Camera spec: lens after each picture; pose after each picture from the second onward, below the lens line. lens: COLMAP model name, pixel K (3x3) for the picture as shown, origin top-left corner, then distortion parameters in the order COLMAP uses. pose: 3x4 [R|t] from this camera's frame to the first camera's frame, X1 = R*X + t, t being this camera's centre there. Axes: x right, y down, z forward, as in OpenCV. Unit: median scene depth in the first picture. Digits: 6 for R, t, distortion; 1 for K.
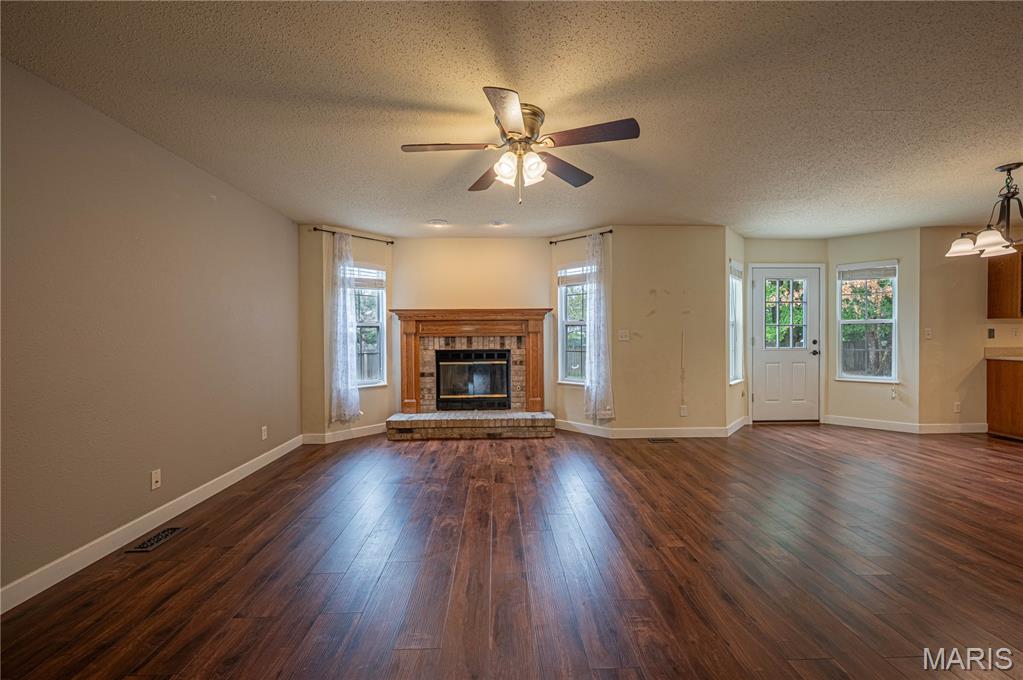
lens RADIAL K [[406.5, 0, 515.7], [0, 406.5, 341.8], [0, 0, 1]] dist [0.000674, 0.000085]
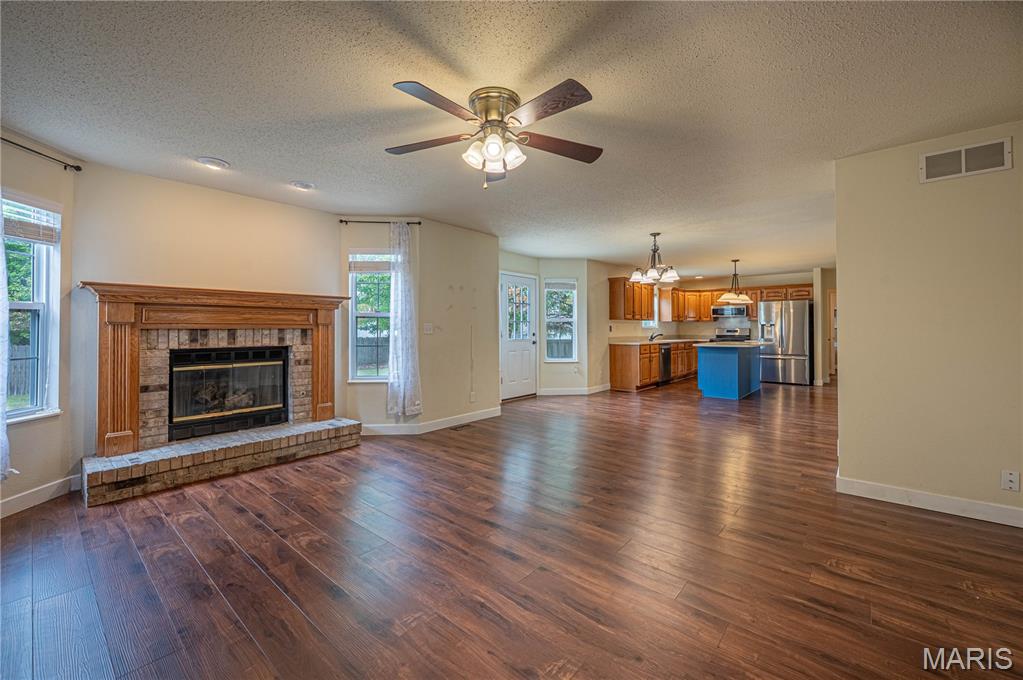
lens RADIAL K [[409.4, 0, 513.2], [0, 409.4, 327.1], [0, 0, 1]] dist [0.000107, -0.000062]
pose [[0.685637, 0.008199, 0.727898, -0.301925], [0.008081, 0.999789, -0.018873, 0.001268], [-0.727899, 0.018822, 0.685426, 0.143956]]
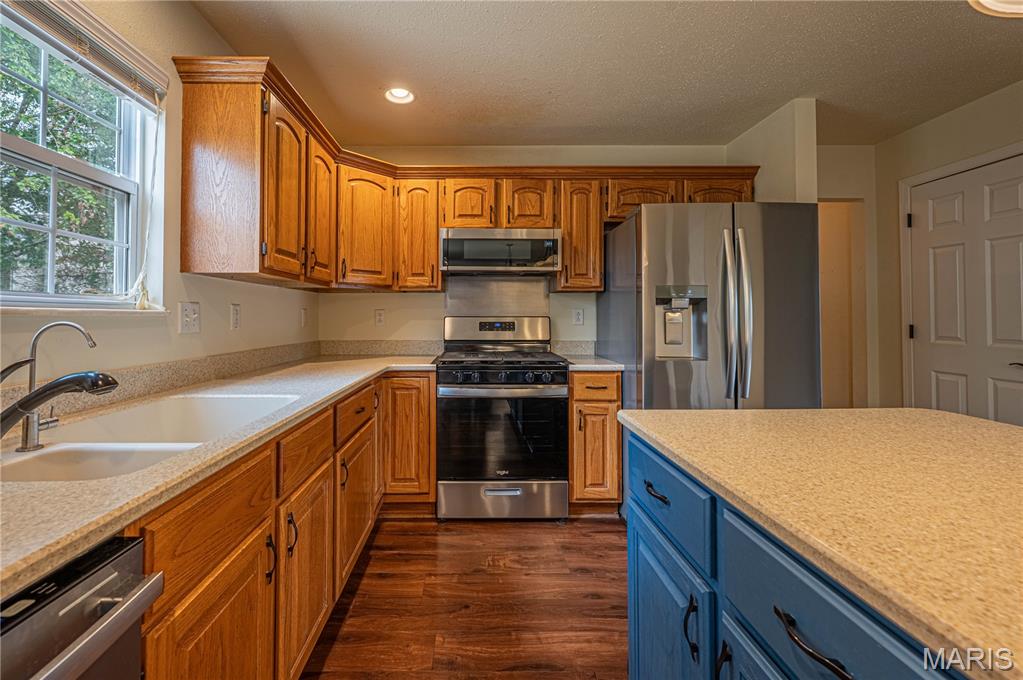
lens RADIAL K [[425.4, 0, 476.2], [0, 425.4, 308.7], [0, 0, 1]] dist [-0.014206, -0.000015]
pose [[0.047604, 0.022764, 0.998607, 1.312224], [0.011124, 0.999666, -0.023319, -0.019701], [-0.998804, 0.012219, 0.047335, 0.745737]]
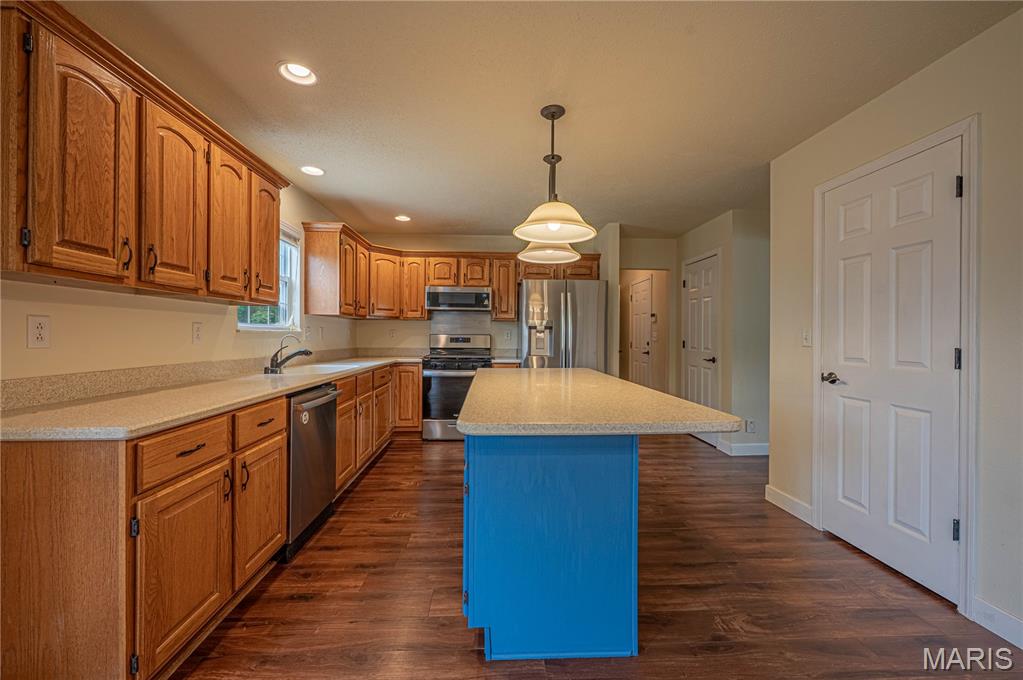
lens RADIAL K [[408.4, 0, 507.2], [0, 408.4, 337.0], [0, 0, 1]] dist [0.000226, 0.000020]
pose [[-0.000939, -0.000909, 0.999999, 0.896994], [0.005428, 0.999985, 0.000914, -0.015998], [-0.999985, 0.005428, -0.000934, 0.628370]]
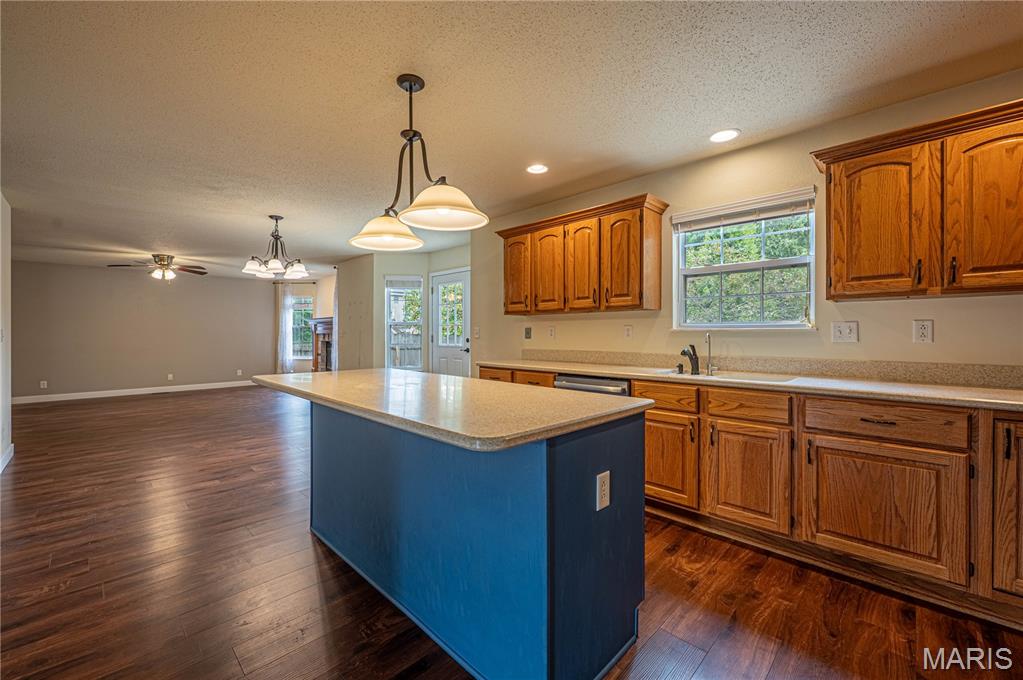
lens RADIAL K [[406.5, 0, 515.7], [0, 406.5, 341.8], [0, 0, 1]] dist [0.000674, 0.000085]
pose [[0.690367, 0.019549, -0.723195, 1.714740], [-0.011838, 0.999806, 0.015725, -0.014974], [0.723363, -0.002295, 0.690464, 0.377404]]
